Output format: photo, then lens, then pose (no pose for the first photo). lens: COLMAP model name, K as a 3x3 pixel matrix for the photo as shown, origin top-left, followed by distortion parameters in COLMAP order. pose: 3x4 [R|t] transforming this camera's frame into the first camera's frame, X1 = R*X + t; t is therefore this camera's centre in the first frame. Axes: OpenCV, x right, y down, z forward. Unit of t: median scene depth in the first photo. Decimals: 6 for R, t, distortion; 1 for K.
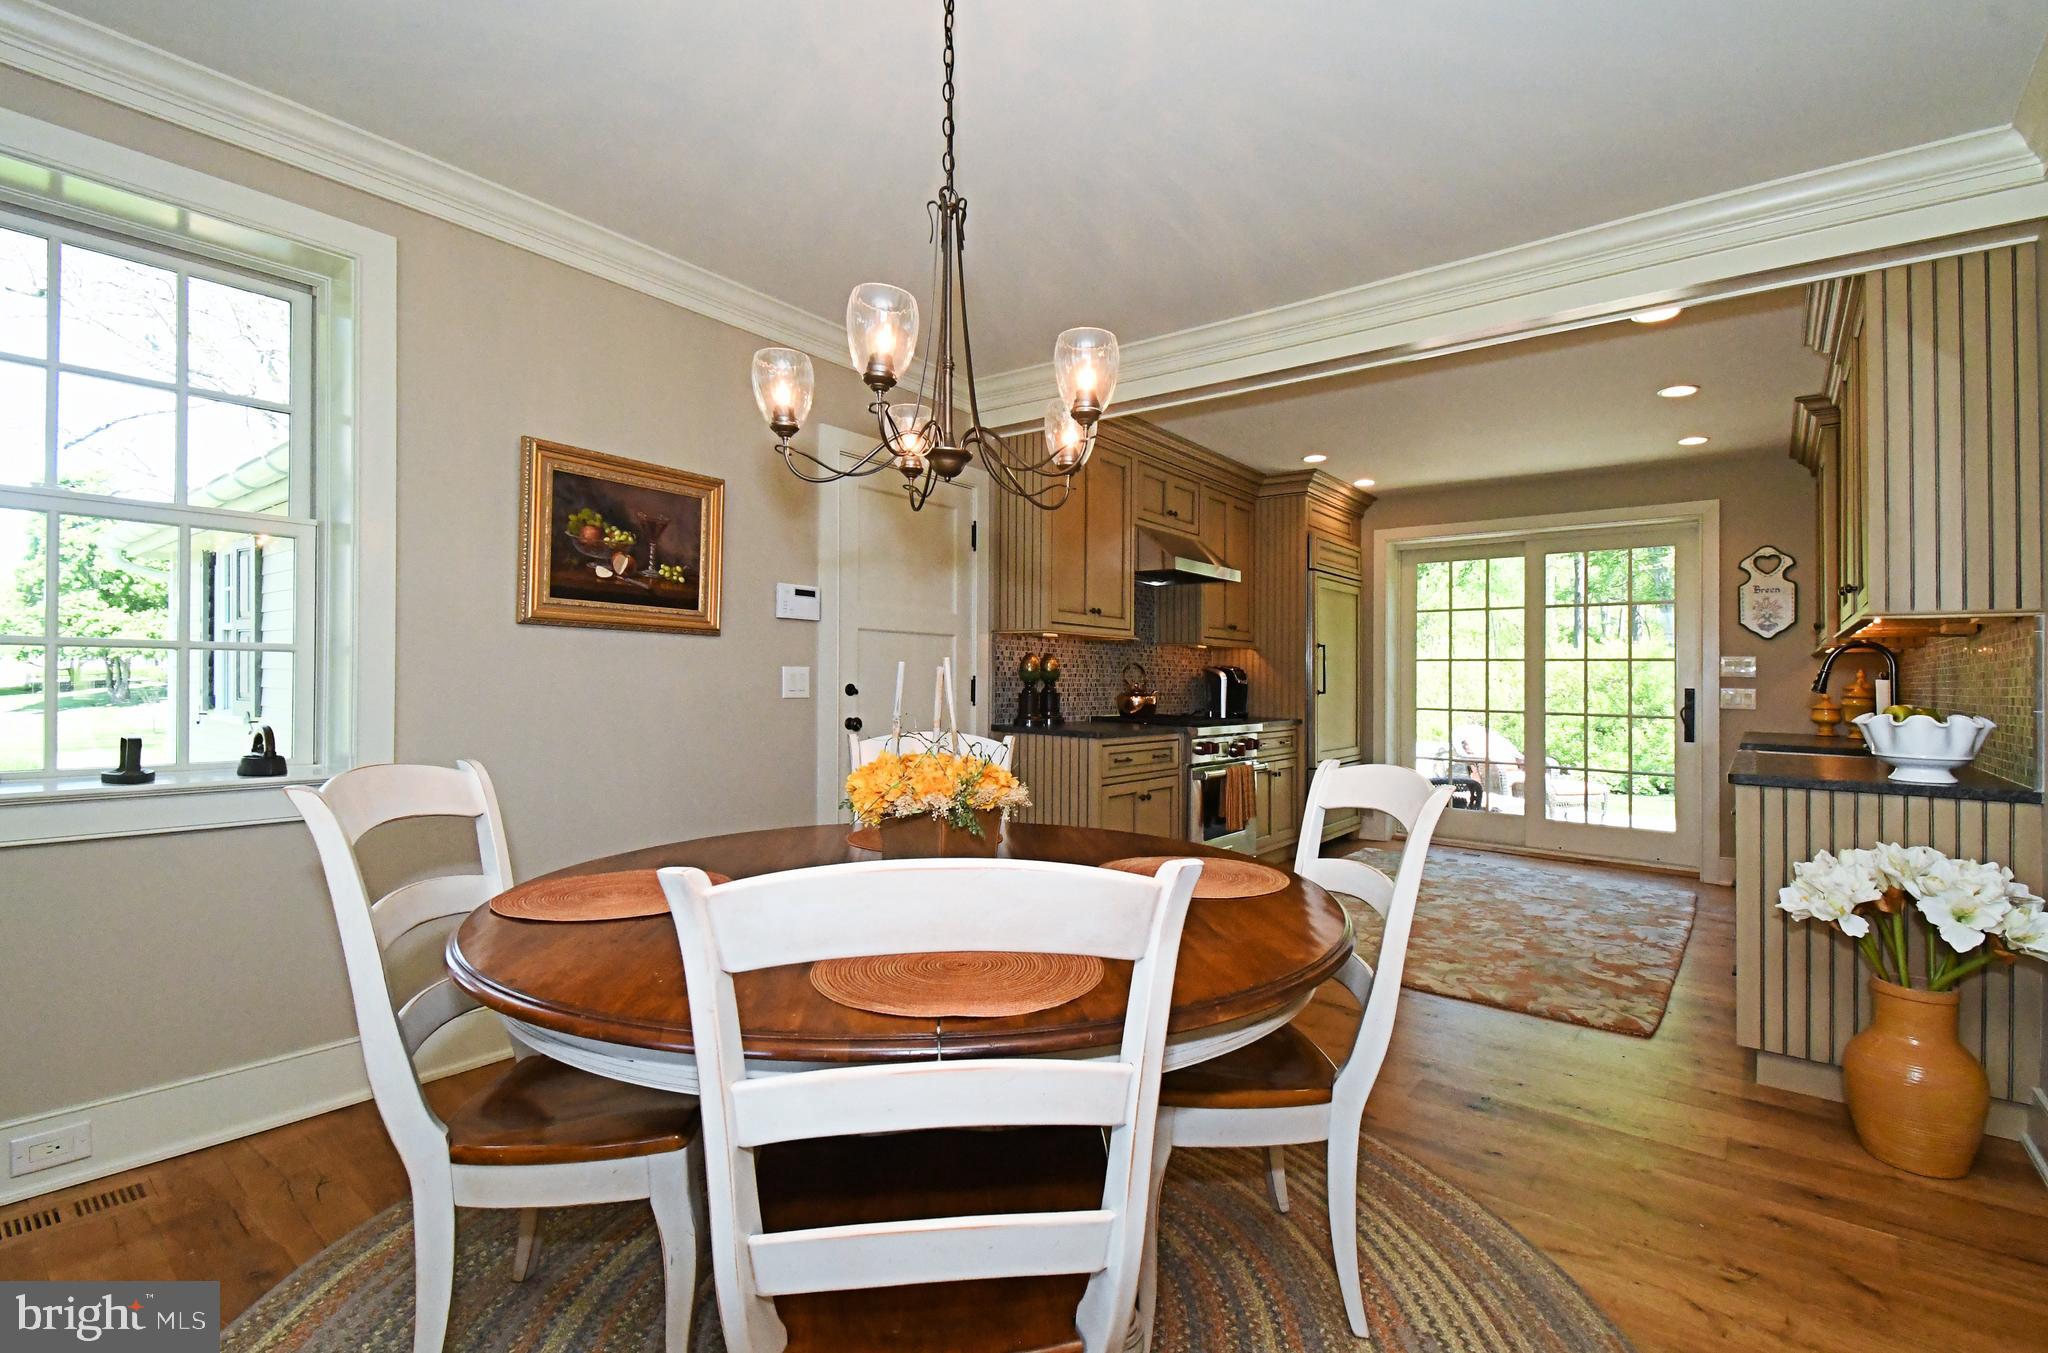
lens RADIAL K [[935.9, 0, 1024.0], [0, 935.9, 676.5], [0, 0, 1]] dist [0.028110, -0.000059]
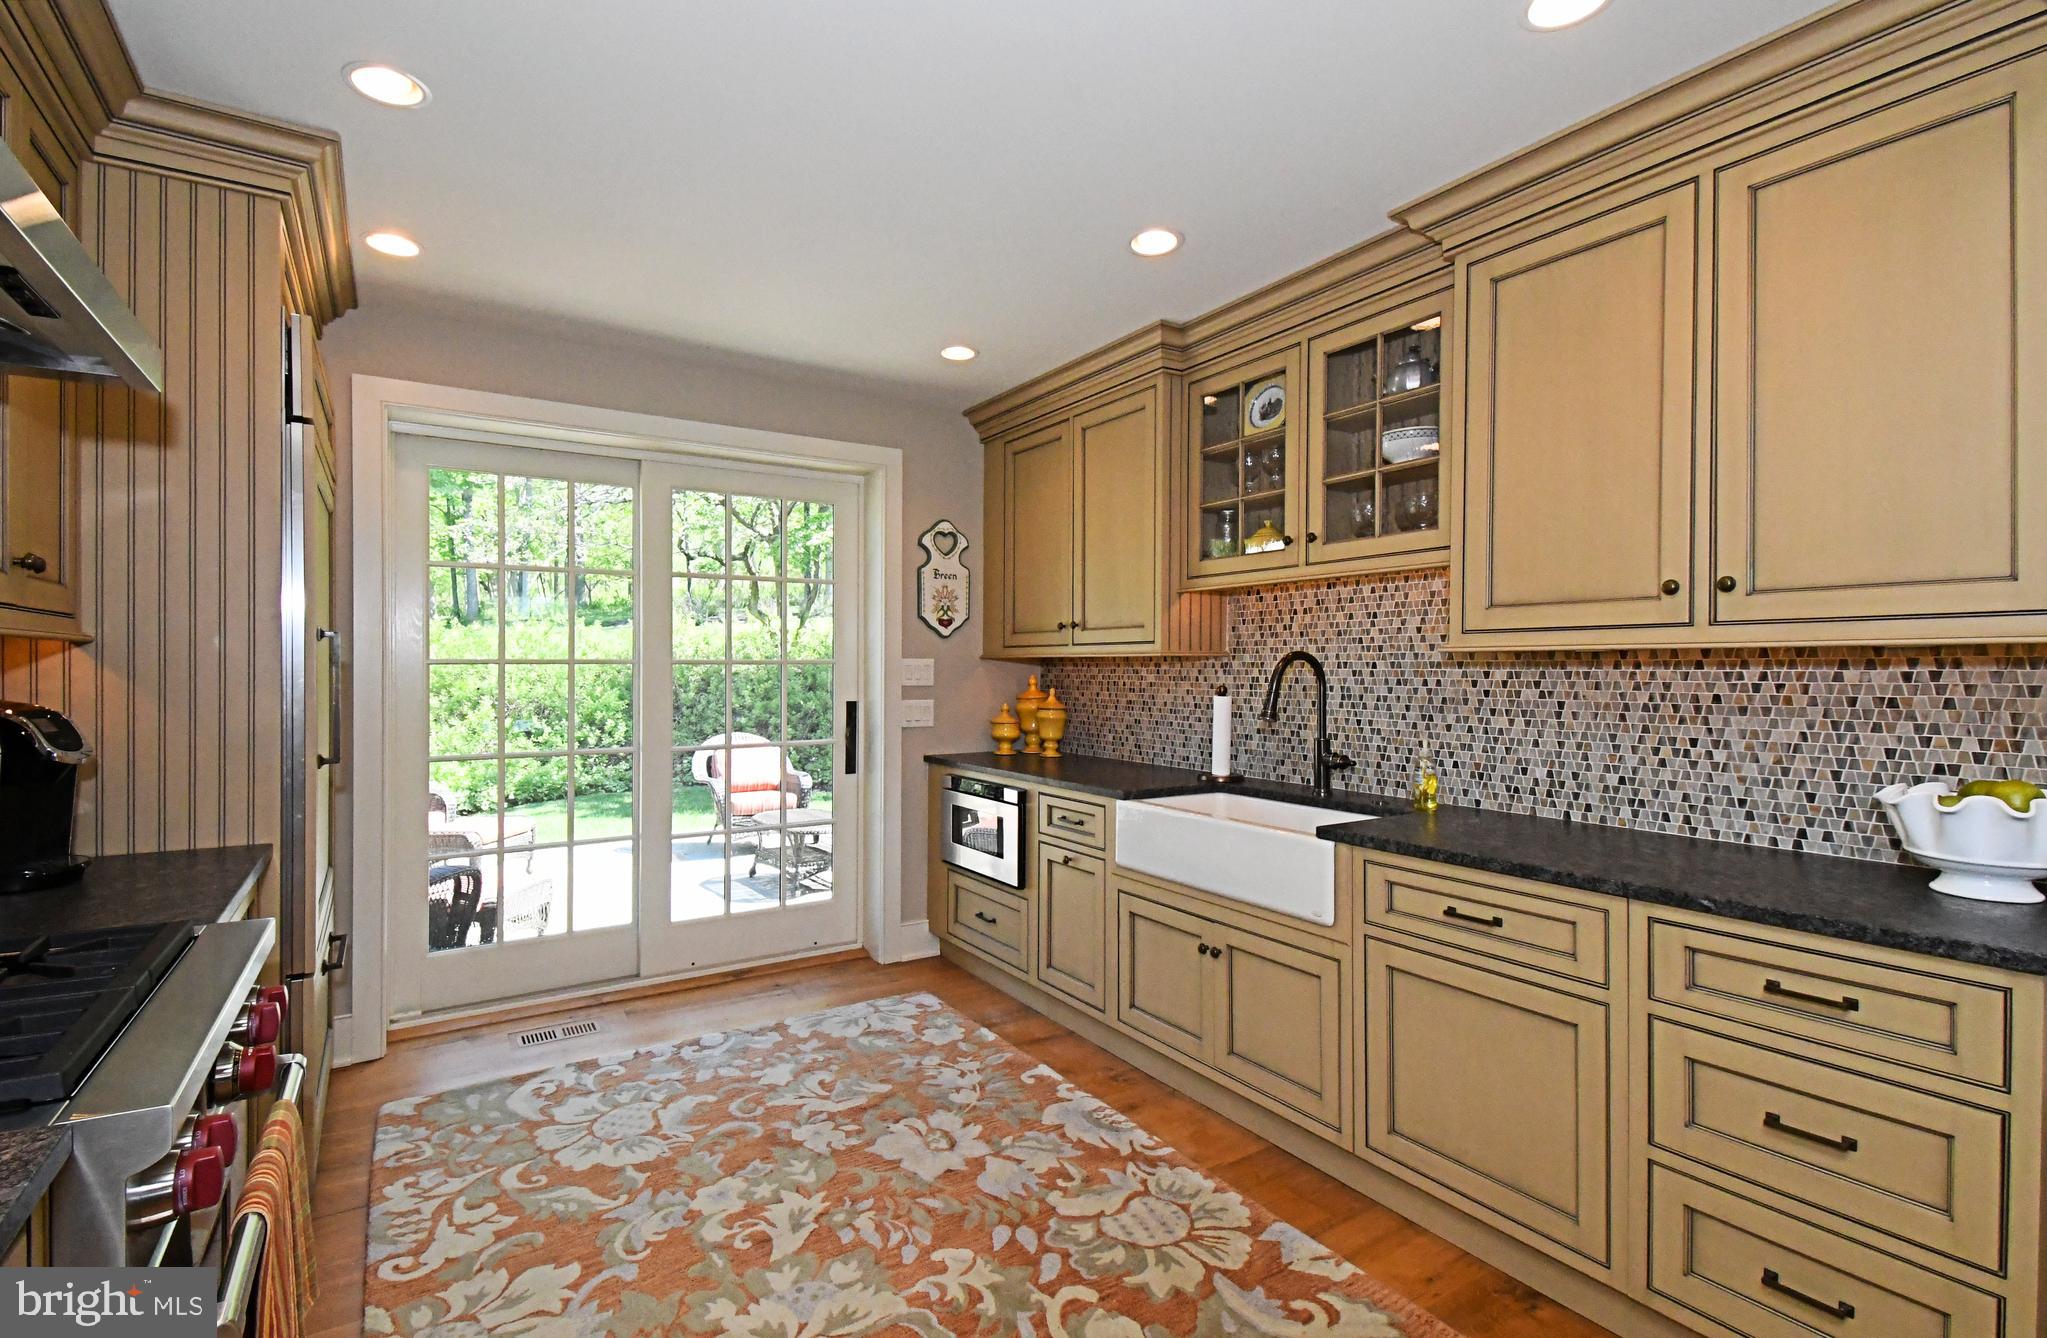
lens RADIAL K [[916.7, 0, 1023.5], [0, 916.7, 669.0], [0, 0, 1]] dist [0.000629, -0.000320]
pose [[0.319257, -0.018152, 0.947494, 0.072396], [0.005243, 0.999835, 0.017388, -0.024319], [-0.947654, -0.000584, 0.319299, 0.649384]]
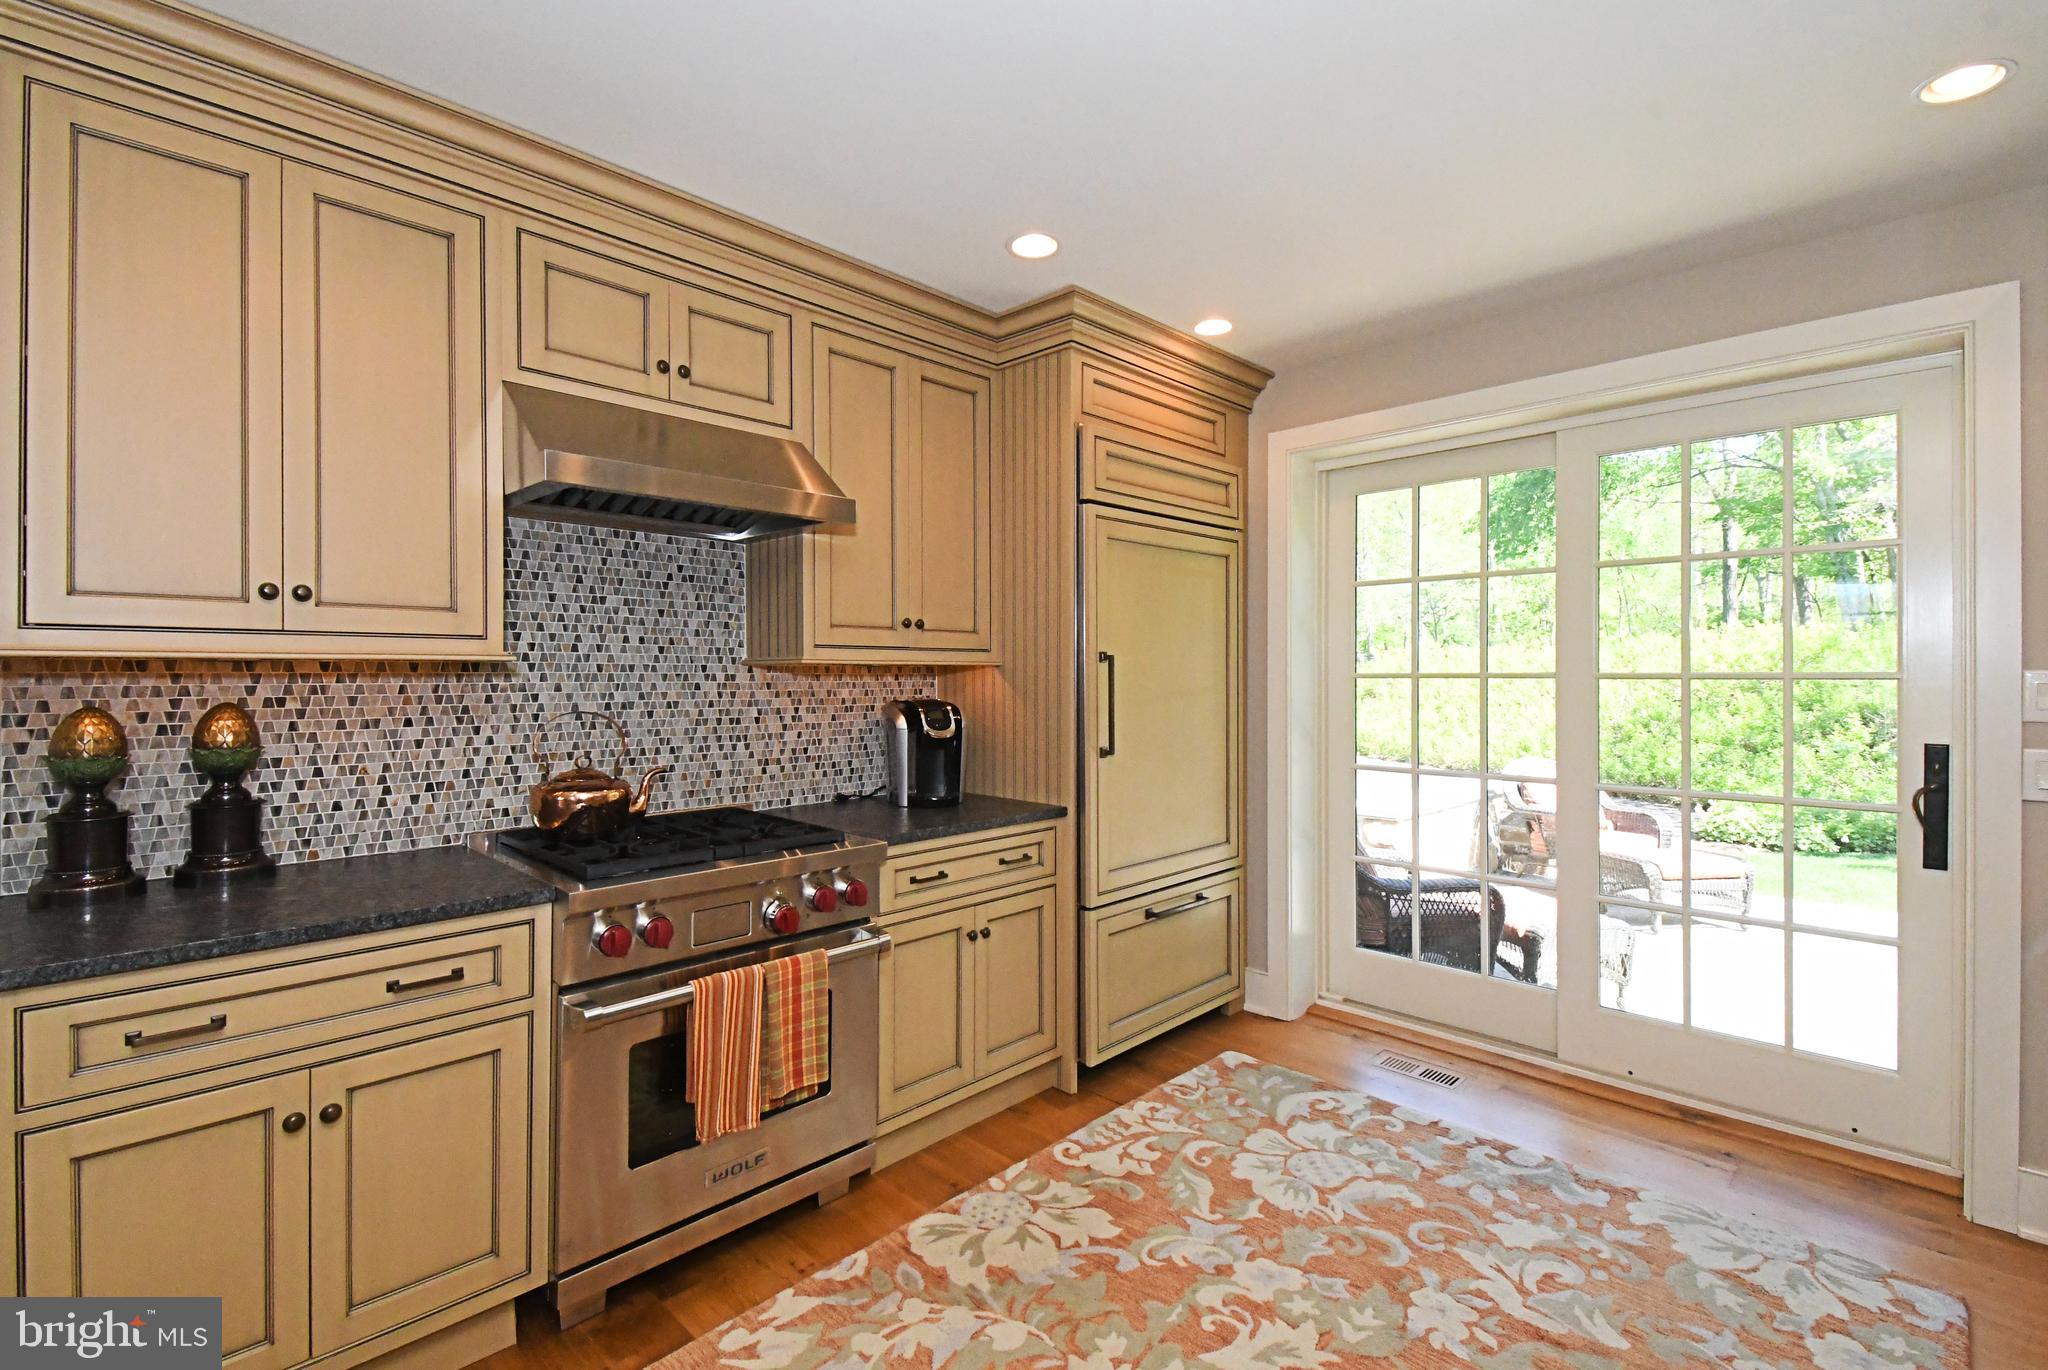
lens RADIAL K [[951.7, 0, 1024.9], [0, 951.7, 684.7], [0, 0, 1]] dist [0.063519, -0.034560]
pose [[0.994277, -0.012891, -0.106048, 0.343112], [0.014413, 0.999804, 0.013590, -0.026825], [0.105852, -0.015040, 0.994268, 0.522236]]
